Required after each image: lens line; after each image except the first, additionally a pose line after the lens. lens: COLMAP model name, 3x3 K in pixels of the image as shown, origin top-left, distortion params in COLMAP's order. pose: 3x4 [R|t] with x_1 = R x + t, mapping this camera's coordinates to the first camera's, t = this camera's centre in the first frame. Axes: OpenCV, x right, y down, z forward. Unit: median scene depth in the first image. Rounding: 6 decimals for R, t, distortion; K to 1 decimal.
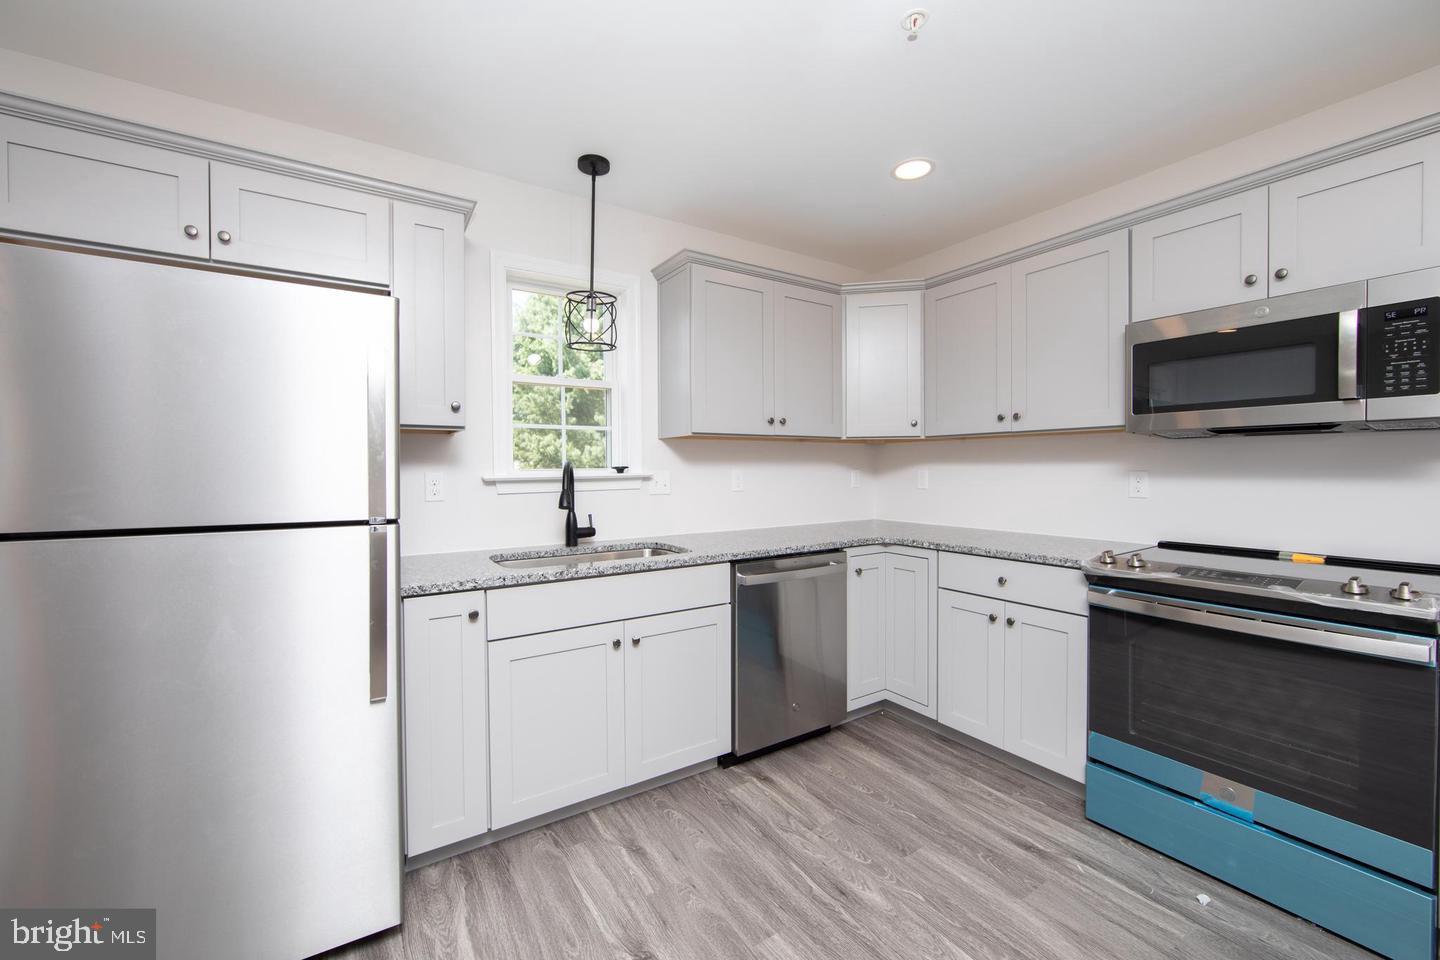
lens RADIAL K [[588.6, 0, 715.6], [0, 588.6, 472.5], [0, 0, 1]] dist [-0.001409, -0.000078]
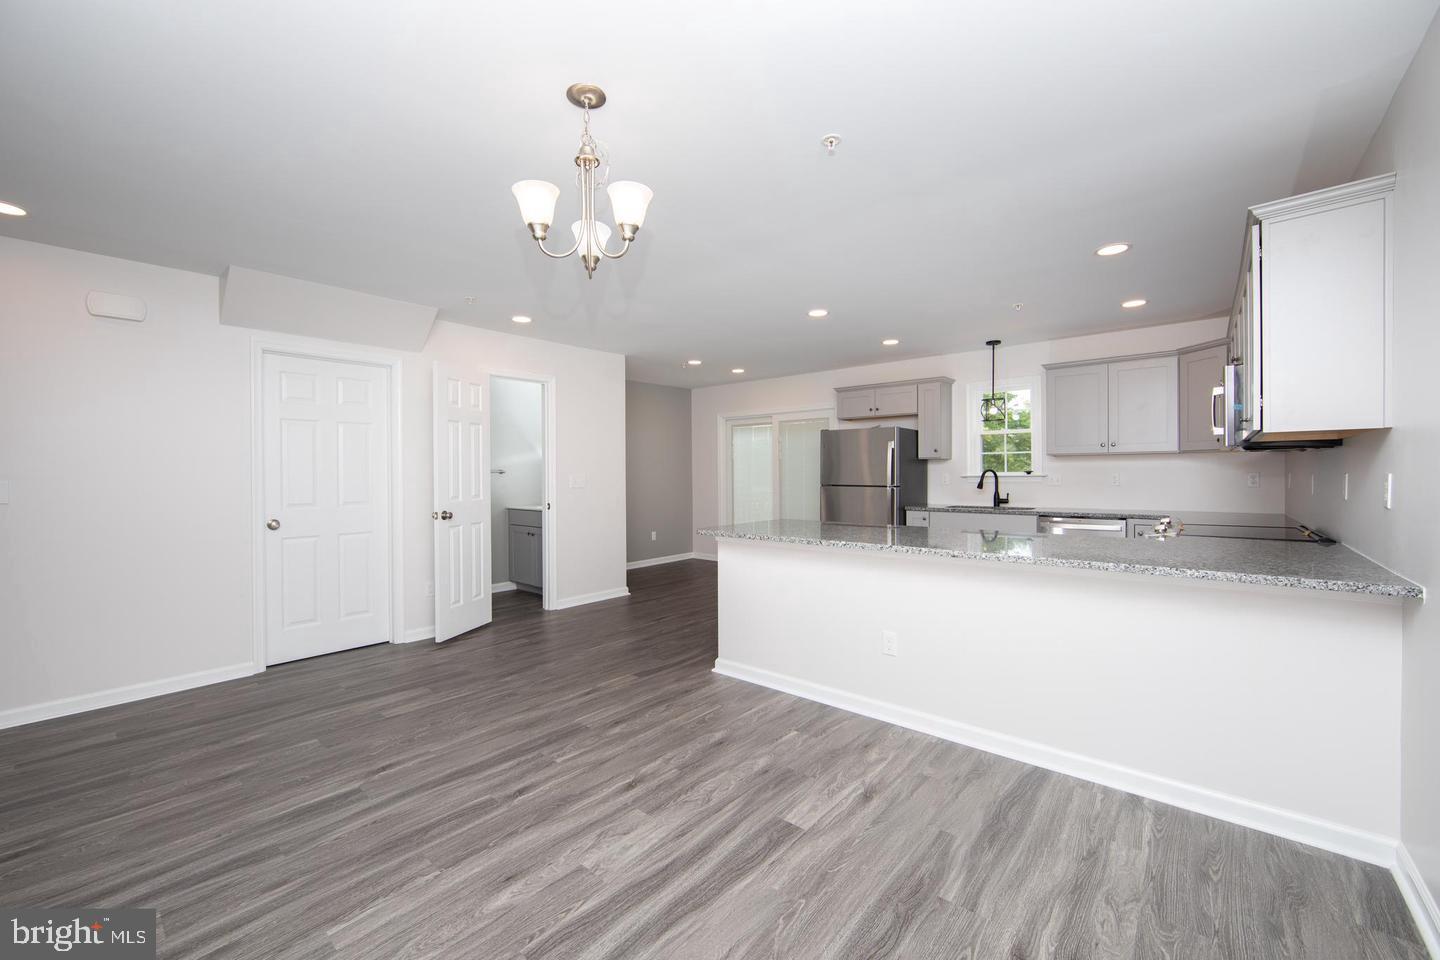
lens RADIAL K [[568.2, 0, 713.6], [0, 568.2, 477.9], [0, 0, 1]] dist [-0.001384, 0.000217]
pose [[0.326508, 0.008983, -0.945152, 1.582650], [0.000105, 0.999954, 0.009540, -0.006558], [0.945194, -0.003214, 0.326493, -0.804098]]
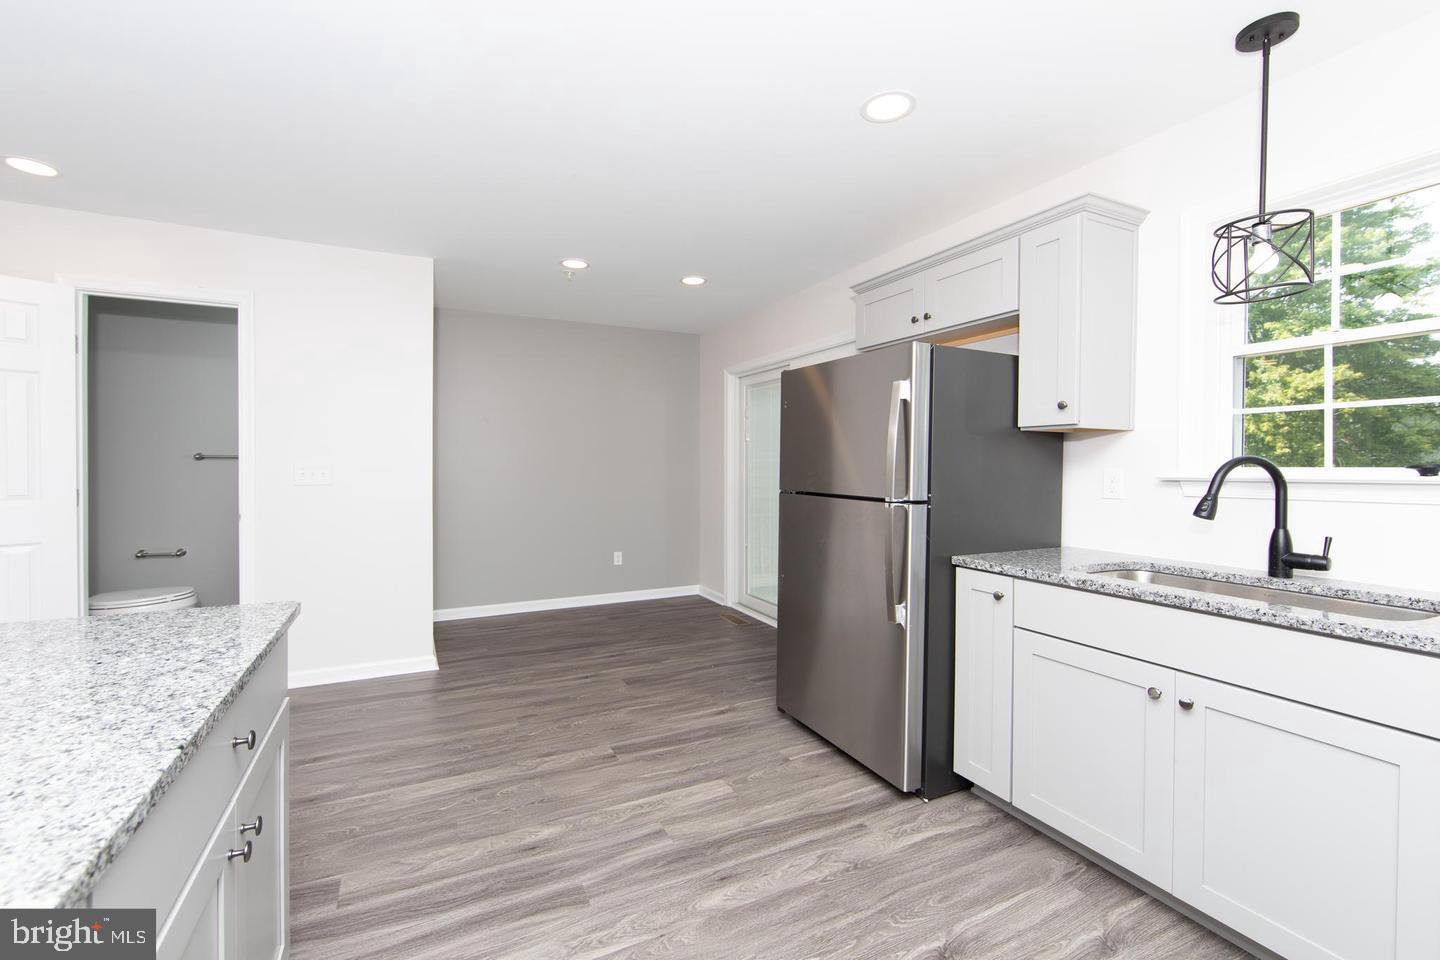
lens RADIAL K [[587.0, 0, 720.8], [0, 587.0, 462.0], [0, 0, 1]] dist [0.001502, -0.000061]
pose [[-0.092132, -0.000530, -0.995747, 0.555167], [-0.013651, 0.999907, 0.000731, -0.003817], [0.995653, 0.013660, -0.092131, 0.430785]]
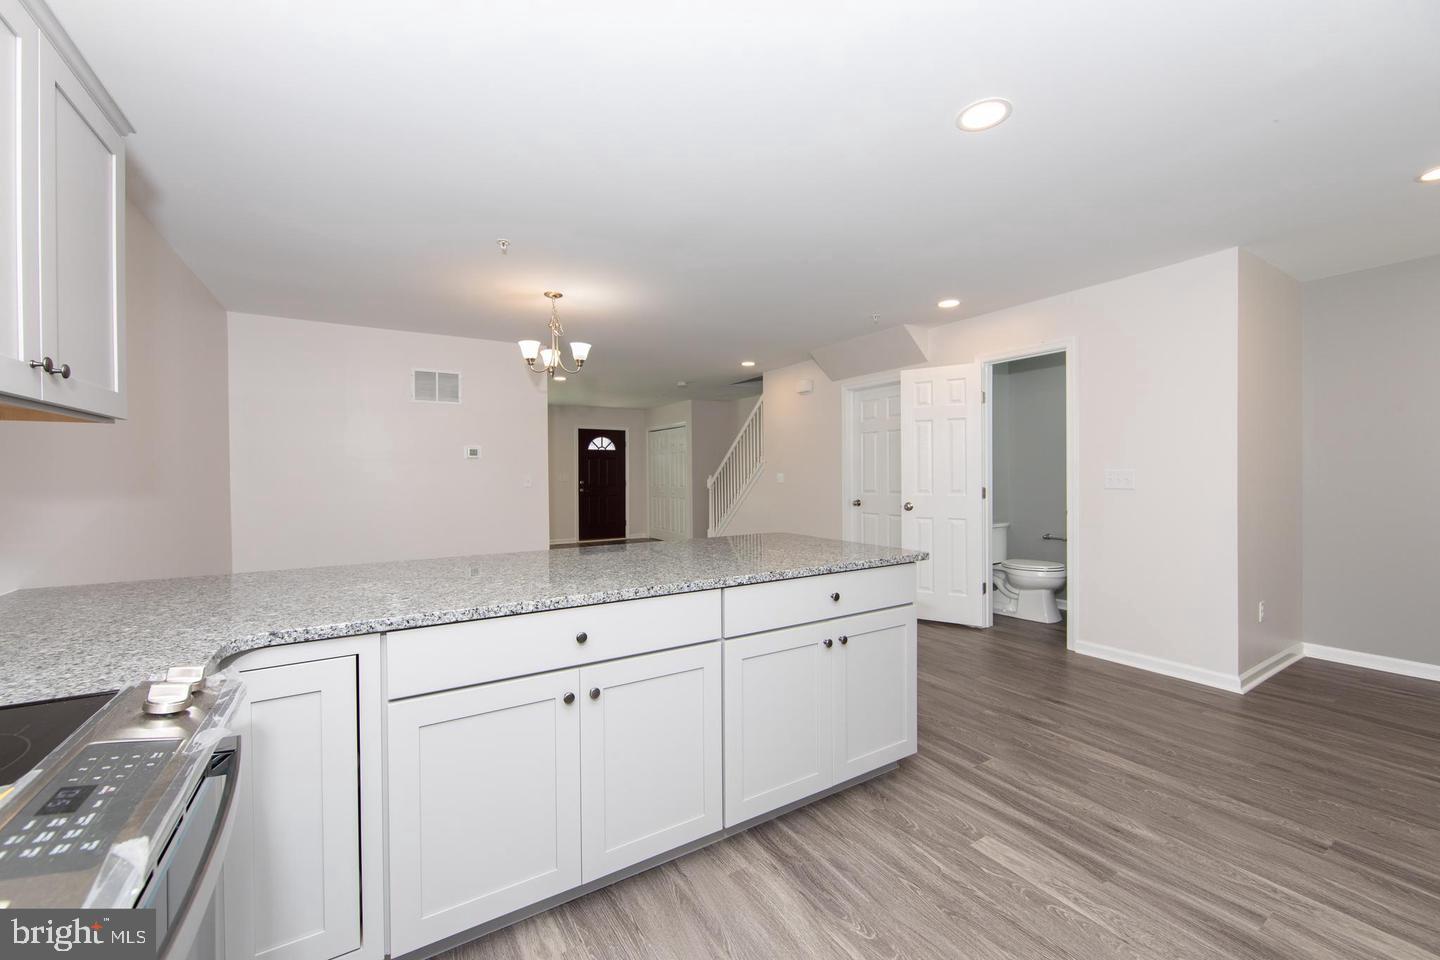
lens RADIAL K [[594.3, 0, 694.9], [0, 594.3, 477.7], [0, 0, 1]] dist [-0.001831, -0.000534]
pose [[-0.999163, 0.013742, 0.038524, 0.359814], [0.014317, 0.999790, 0.014687, -0.007144], [-0.038314, 0.015227, -0.999150, 0.968725]]
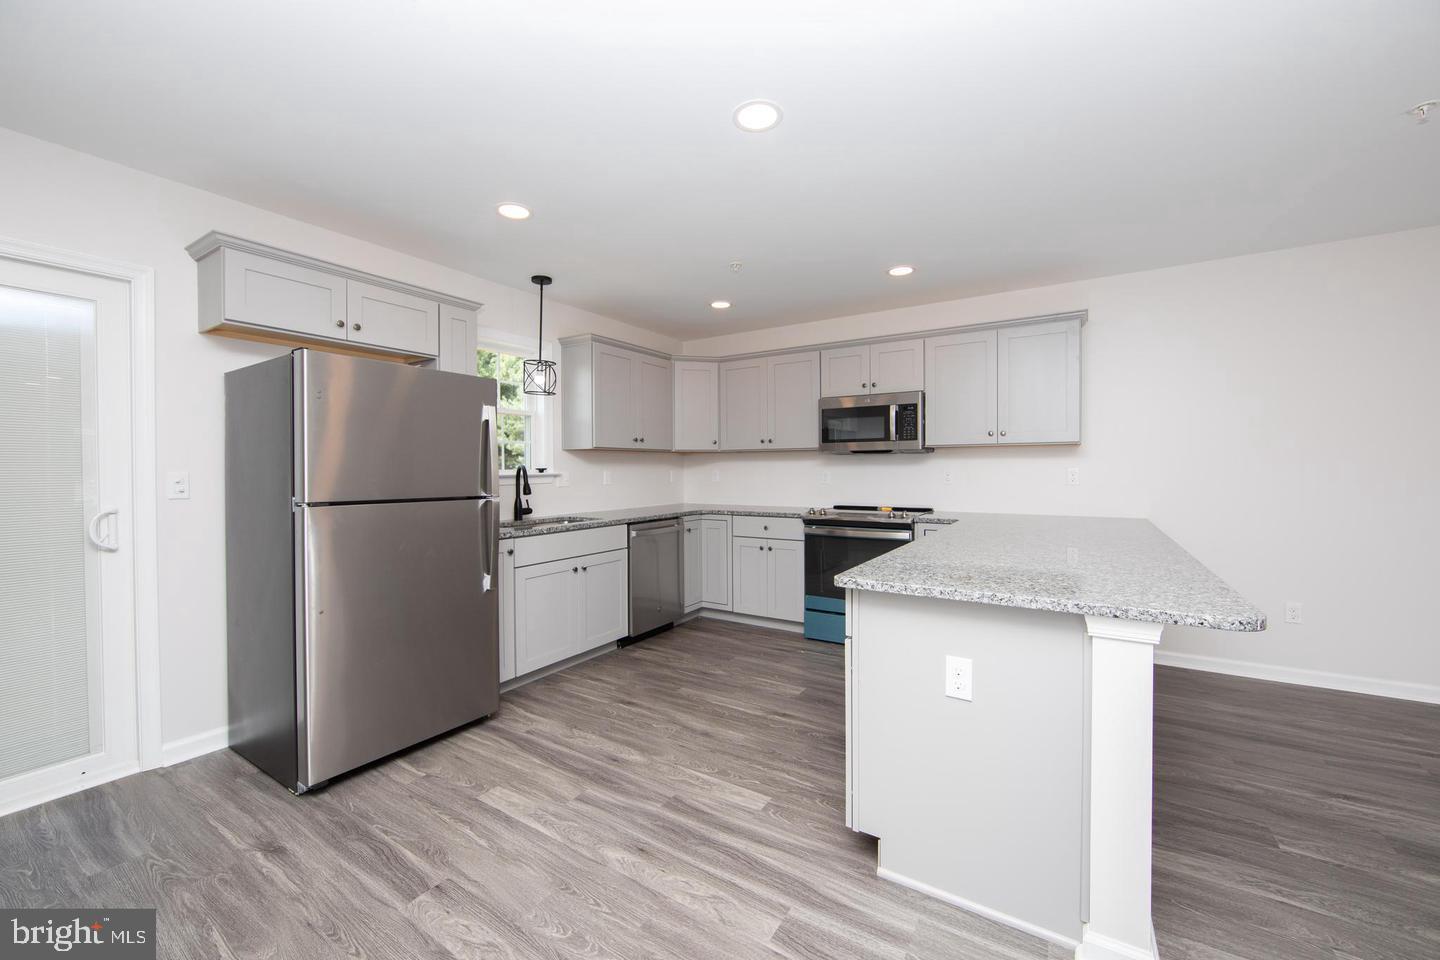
lens RADIAL K [[560.9, 0, 751.3], [0, 560.9, 474.1], [0, 0, 1]] dist [-0.007917, 0.000383]
pose [[0.887075, -0.005336, 0.461595, -0.406606], [0.006213, 0.999981, -0.000379, 0.010401], [-0.461584, 0.003204, 0.887091, -0.611539]]
